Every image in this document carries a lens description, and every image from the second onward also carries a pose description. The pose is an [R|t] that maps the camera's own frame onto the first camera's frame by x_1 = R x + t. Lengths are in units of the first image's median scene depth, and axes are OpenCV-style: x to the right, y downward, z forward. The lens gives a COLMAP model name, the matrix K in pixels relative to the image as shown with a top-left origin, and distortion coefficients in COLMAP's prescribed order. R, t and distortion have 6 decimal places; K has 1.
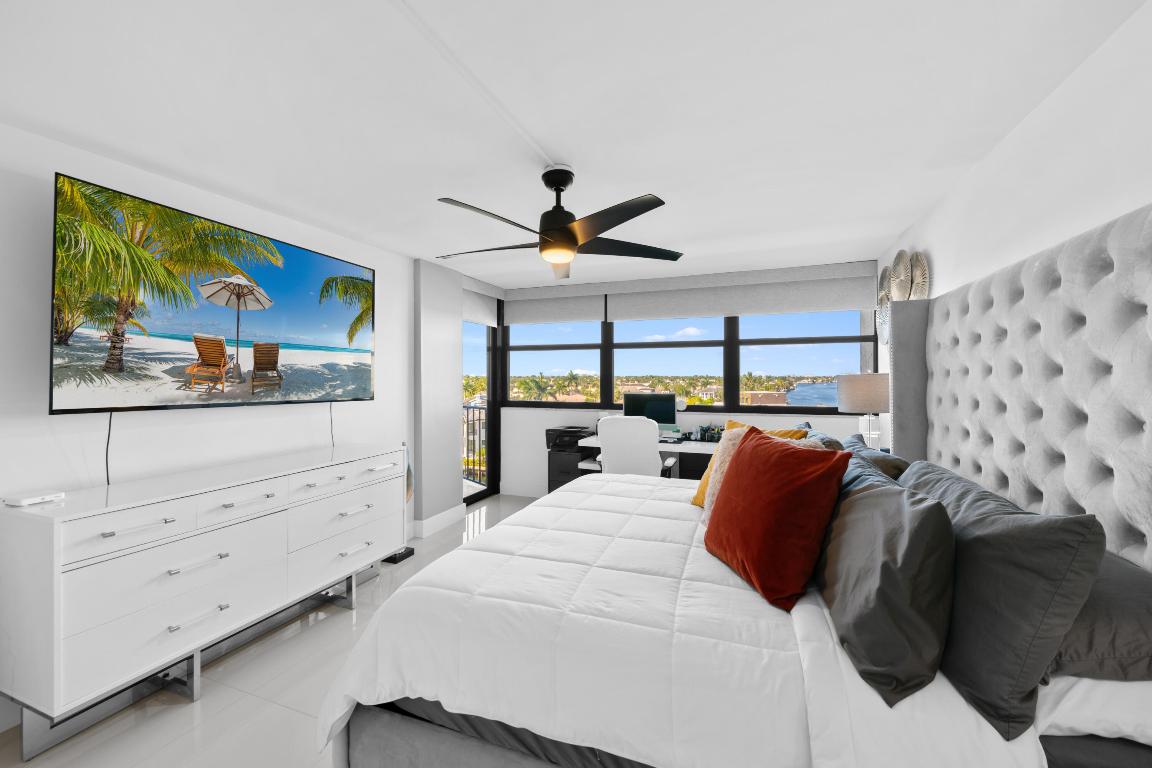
lens RADIAL K [[456.6, 0, 575.0], [0, 456.6, 392.7], [0, 0, 1]] dist [-0.006984, -0.001333]
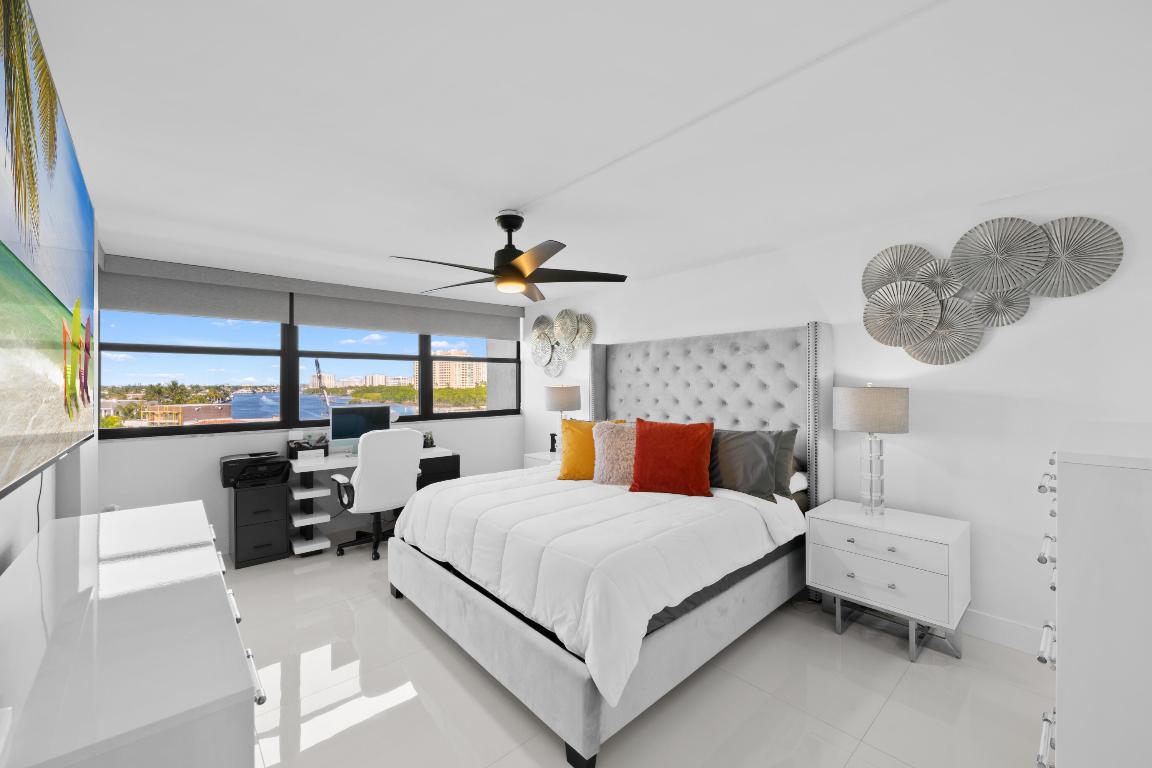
lens RADIAL K [[456.6, 0, 585.6], [0, 456.6, 379.9], [0, 0, 1]] dist [-0.006984, -0.001333]
pose [[0.459617, 0.009733, 0.888064, -0.474141], [0.035997, 0.998914, -0.029579, -0.008824], [-0.887388, 0.045563, 0.458767, 0.141899]]
